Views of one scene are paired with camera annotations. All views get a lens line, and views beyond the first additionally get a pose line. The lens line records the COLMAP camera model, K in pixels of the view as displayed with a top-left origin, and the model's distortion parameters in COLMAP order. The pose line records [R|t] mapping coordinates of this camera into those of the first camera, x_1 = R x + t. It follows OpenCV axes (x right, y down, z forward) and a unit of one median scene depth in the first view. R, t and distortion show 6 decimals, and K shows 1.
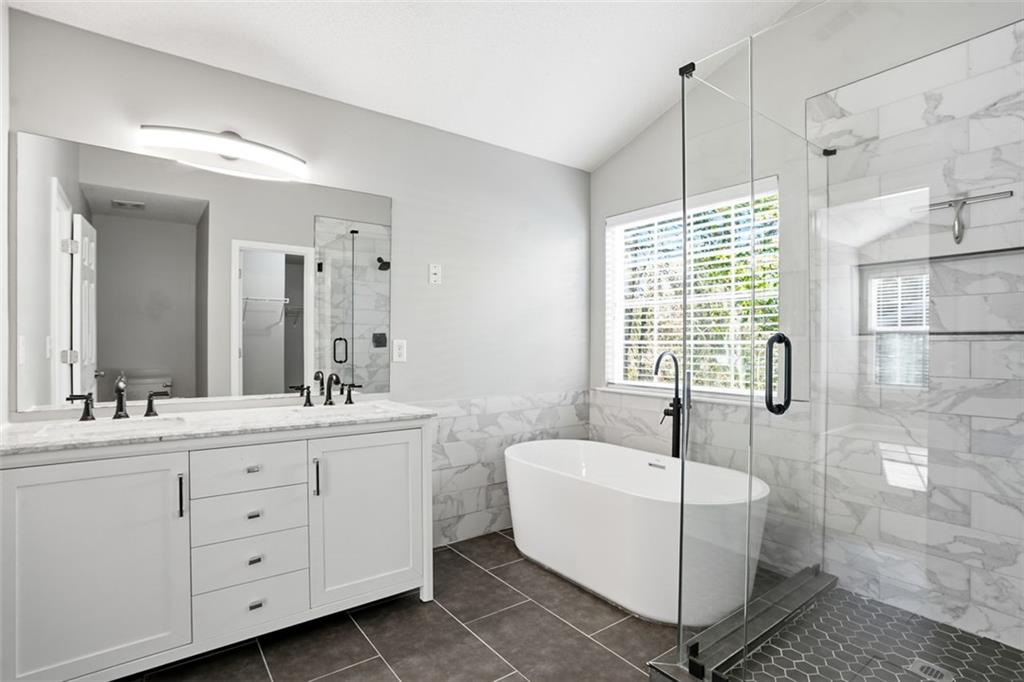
lens RADIAL K [[499.2, 0, 502.8], [0, 499.2, 343.9], [0, 0, 1]] dist [-0.095967, 0.031221]
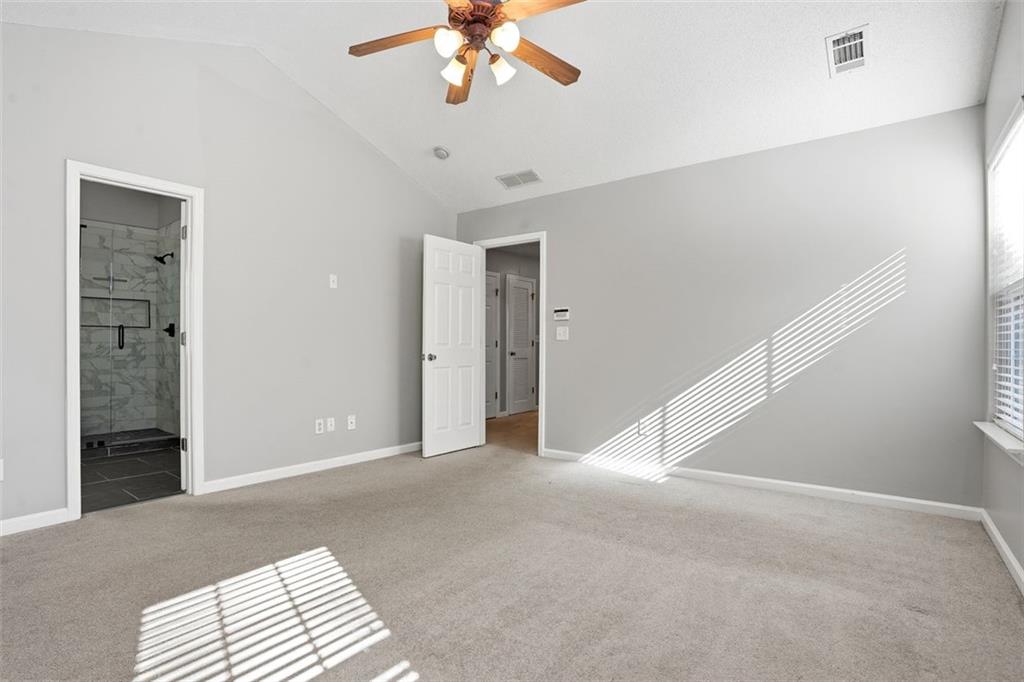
lens RADIAL K [[506.1, 0, 513.3], [0, 506.1, 343.5], [0, 0, 1]] dist [-0.119013, 0.062710]
pose [[-0.302120, 0.000828, 0.953270, -1.650237], [0.004071, 0.999992, 0.000421, 0.057141], [-0.953261, 0.004008, -0.302120, -0.286675]]
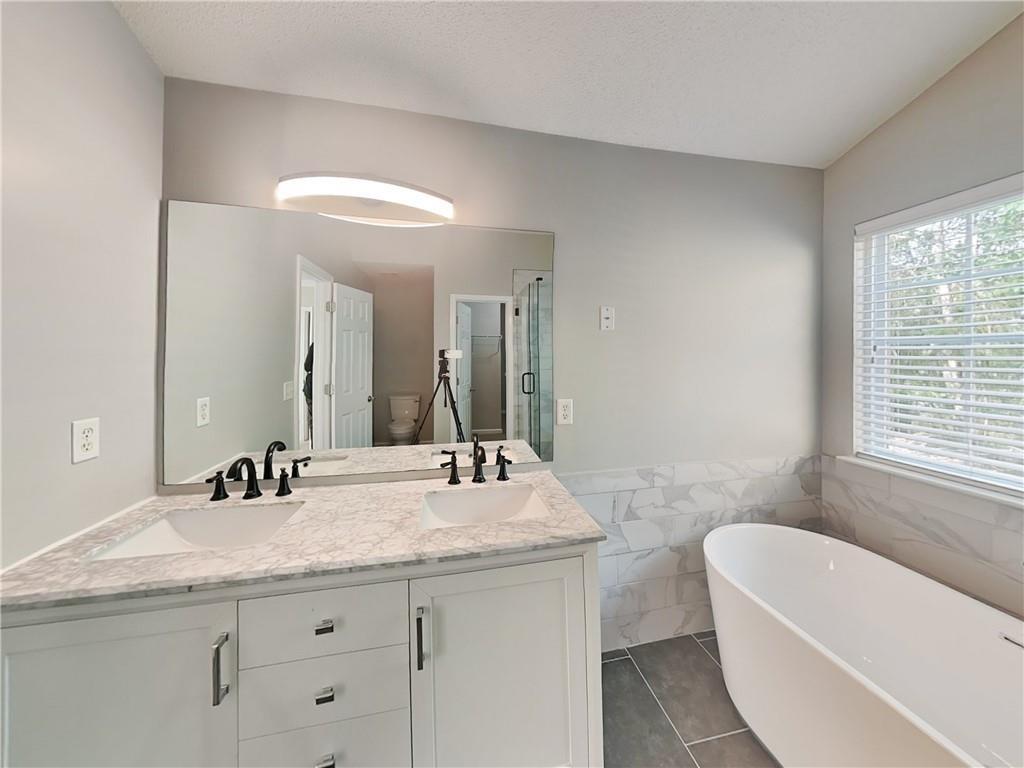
lens RADIAL K [[335.8, 0, 519.8], [0, 335.8, 354.1], [0, 0, 1]] dist [0.013051, -0.000015]
pose [[0.912576, -0.010812, -0.408765, -0.039052], [0.008195, 0.999933, -0.008155, -0.076500], [0.408826, 0.004092, 0.912603, 0.417971]]
